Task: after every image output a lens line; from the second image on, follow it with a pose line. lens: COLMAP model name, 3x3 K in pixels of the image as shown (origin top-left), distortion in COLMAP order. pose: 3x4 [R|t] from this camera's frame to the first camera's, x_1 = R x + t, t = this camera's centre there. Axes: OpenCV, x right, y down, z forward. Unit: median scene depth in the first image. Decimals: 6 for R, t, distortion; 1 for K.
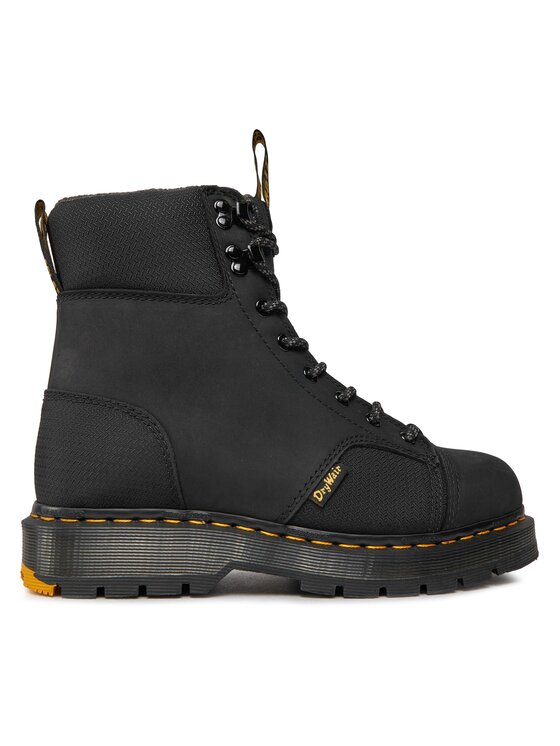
lens RADIAL K [[583.3, 0, 280.0], [0, 583.3, 373.0], [0, 0, 1]] dist [-0.004940, 0.001133]
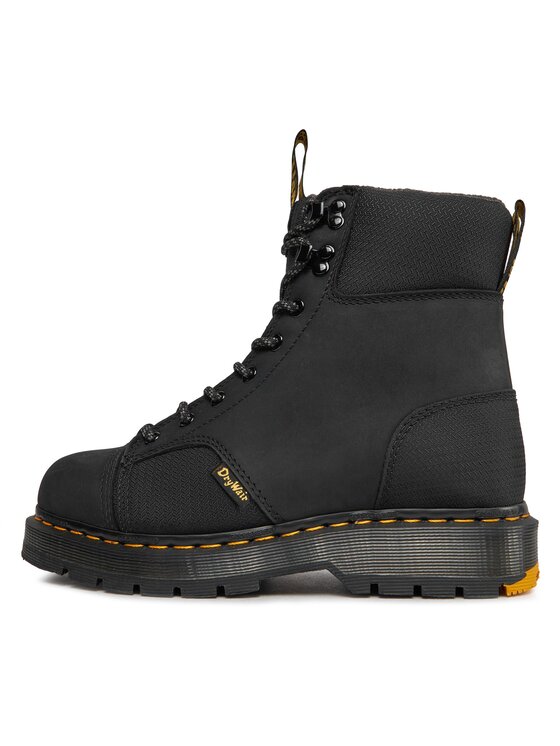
lens RADIAL K [[583.3, 0, 280.0], [0, 583.3, 373.0], [0, 0, 1]] dist [-0.004940, 0.001133]
pose [[0.991410, -0.043046, -0.123507, -0.105989], [0.043054, 0.999069, -0.002607, -0.002306], [0.123505, -0.002733, 0.992340, -0.006485]]
